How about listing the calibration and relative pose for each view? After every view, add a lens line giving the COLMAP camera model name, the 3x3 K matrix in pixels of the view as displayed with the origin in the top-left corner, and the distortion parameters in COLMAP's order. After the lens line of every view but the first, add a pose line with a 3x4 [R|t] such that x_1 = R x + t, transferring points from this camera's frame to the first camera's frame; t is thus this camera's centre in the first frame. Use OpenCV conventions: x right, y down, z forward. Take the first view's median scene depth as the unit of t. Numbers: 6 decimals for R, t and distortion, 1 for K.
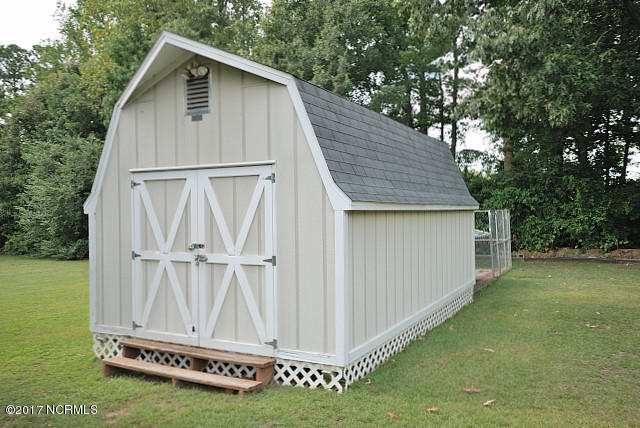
lens RADIAL K [[518.6, 0, 320.0], [0, 518.6, 214.0], [0, 0, 1]] dist [0.002895, 0.008435]
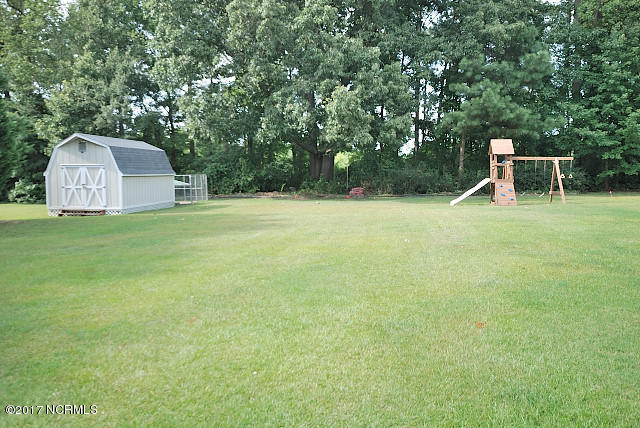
lens RADIAL K [[518.6, 0, 320.0], [0, 518.6, 214.0], [0, 0, 1]] dist [0.002895, 0.008435]
pose [[0.931075, -0.016052, 0.364474, 0.003316], [-0.012364, 0.997069, 0.075500, -0.035368], [-0.364617, -0.074802, 0.928148, -3.258355]]
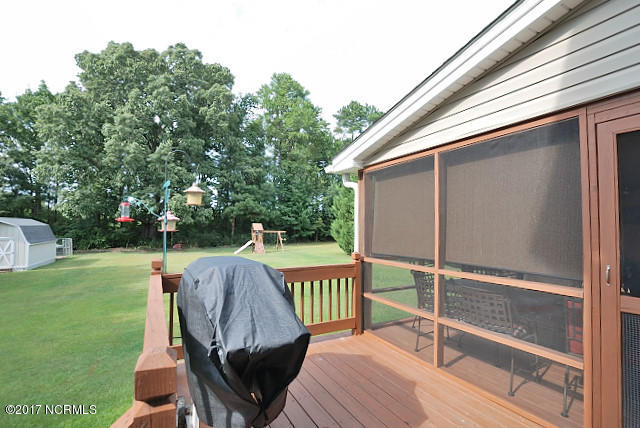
lens RADIAL K [[289.6, 0, 320.0], [0, 289.6, 214.0], [0, 0, 1]] dist [-0.024287, 0.000136]
pose [[0.544284, 0.054279, 0.837143, -0.852893], [-0.014194, 0.998358, -0.055504, -0.227533], [-0.838781, 0.018327, 0.544160, -3.652852]]
